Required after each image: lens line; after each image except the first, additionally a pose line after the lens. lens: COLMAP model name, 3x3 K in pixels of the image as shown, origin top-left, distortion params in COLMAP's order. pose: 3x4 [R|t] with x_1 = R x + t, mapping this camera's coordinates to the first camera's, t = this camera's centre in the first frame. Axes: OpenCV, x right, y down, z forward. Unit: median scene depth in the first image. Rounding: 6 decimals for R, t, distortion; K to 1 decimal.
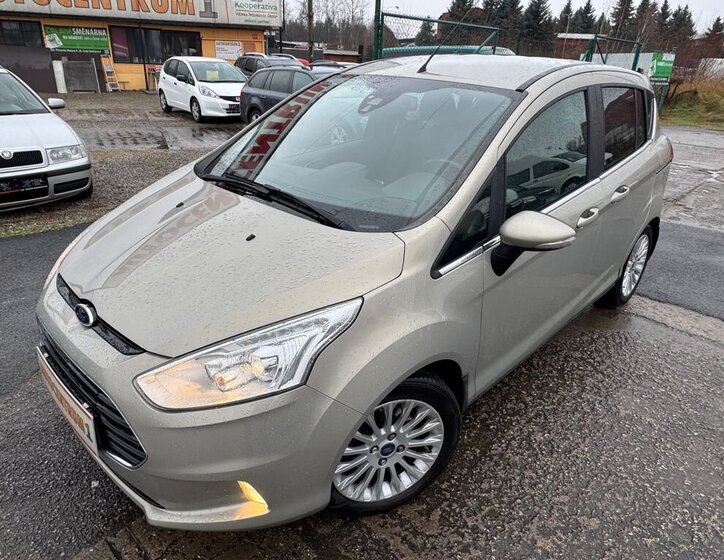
lens RADIAL K [[504.4, 0, 355.6], [0, 504.4, 277.3], [0, 0, 1]] dist [-0.005934, 0.007017]
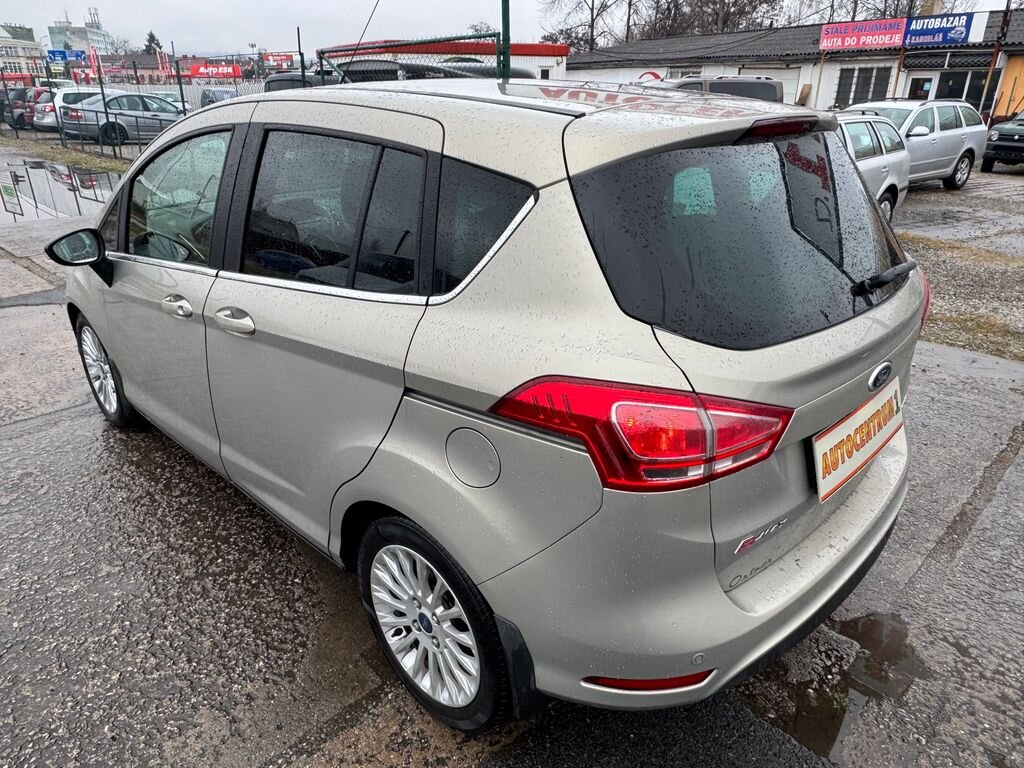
lens RADIAL K [[687.3, 0, 504.3], [0, 687.3, 383.2], [0, 0, 1]] dist [-0.002677, -0.000709]
pose [[-0.004900, 0.364266, -0.931282, 1.434696], [-0.406684, 0.850073, 0.334641, -0.551340], [0.913556, 0.380377, 0.143976, 1.362934]]
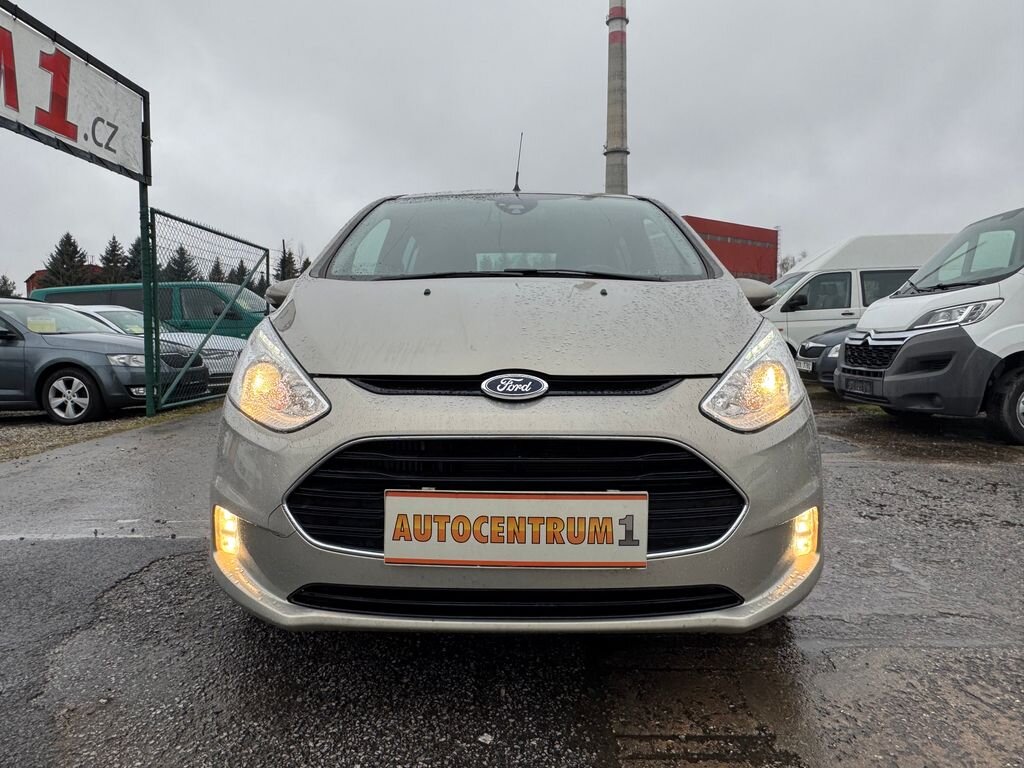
lens RADIAL K [[687.3, 0, 509.3], [0, 687.3, 386.5], [0, 0, 1]] dist [-0.002677, -0.000709]
pose [[0.720079, -0.090636, 0.687947, -0.830893], [0.307102, 0.930674, -0.198831, 0.179188], [-0.622234, 0.354445, 0.697993, 0.282638]]
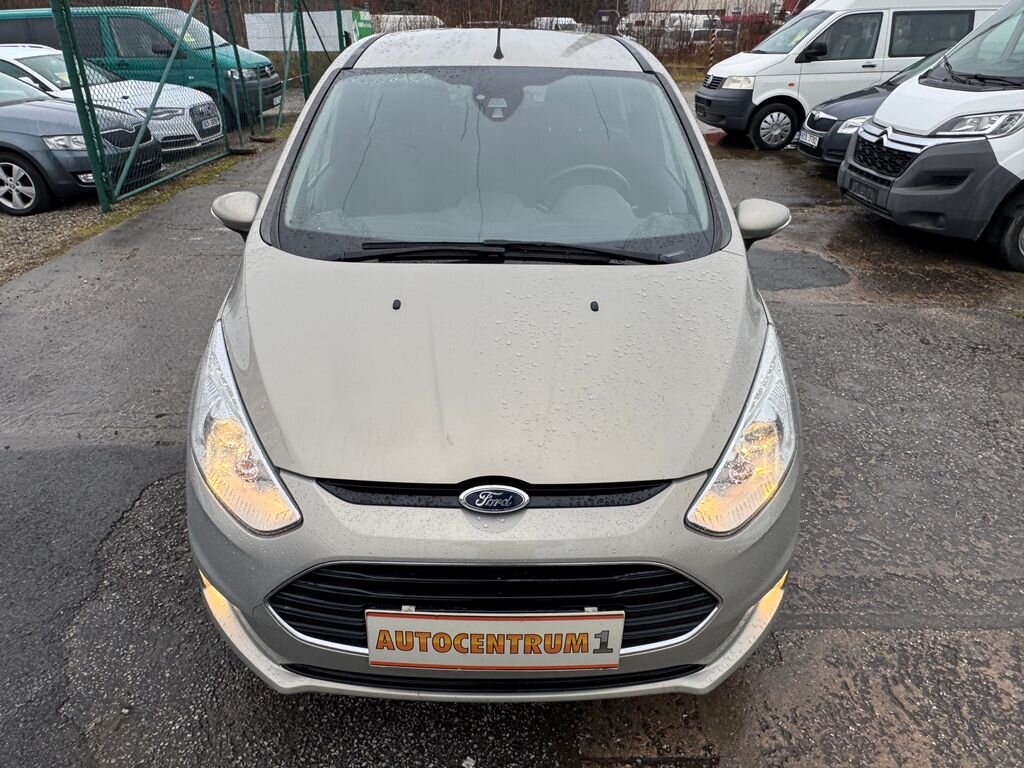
lens RADIAL K [[687.3, 0, 504.6], [0, 687.3, 381.9], [0, 0, 1]] dist [-0.002677, -0.000709]
pose [[0.707890, -0.352247, 0.612220, -0.717457], [0.304289, 0.934300, 0.185720, -0.151806], [-0.637416, 0.054822, 0.768567, 0.246606]]
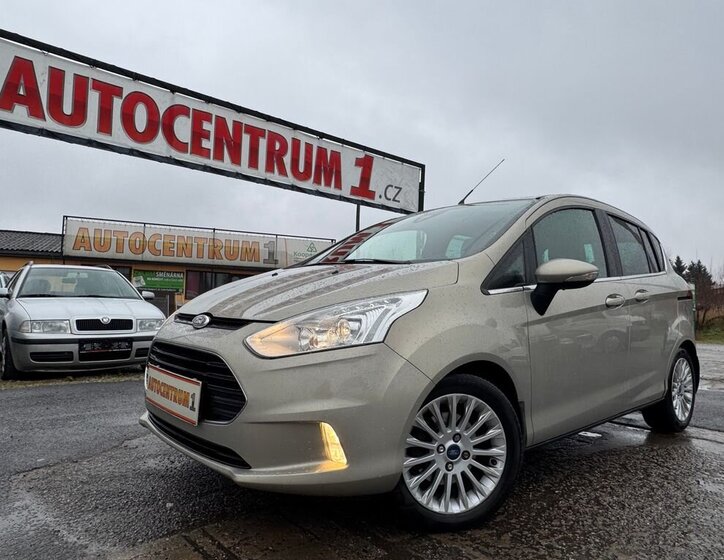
lens RADIAL K [[504.4, 0, 358.0], [0, 504.4, 280.2], [0, 0, 1]] dist [-0.005934, 0.007017]
pose [[0.997330, -0.006934, -0.072692, -0.043873], [-0.026699, 0.891928, -0.451389, 0.387224], [0.067966, 0.452125, 0.889361, -0.091223]]
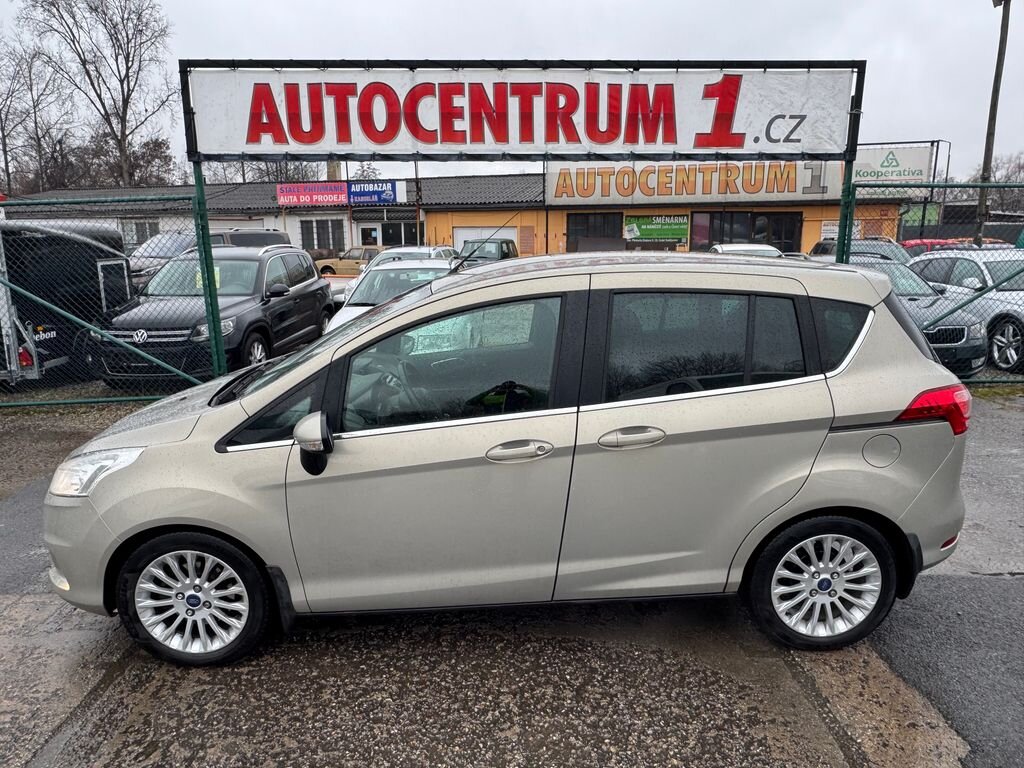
lens RADIAL K [[687.3, 0, 506.9], [0, 687.3, 384.2], [0, 0, 1]] dist [-0.002677, -0.000709]
pose [[0.713037, 0.112066, -0.692112, 1.213769], [-0.252022, 0.962133, -0.103854, -0.107495], [0.654265, 0.248480, 0.714280, 0.207856]]
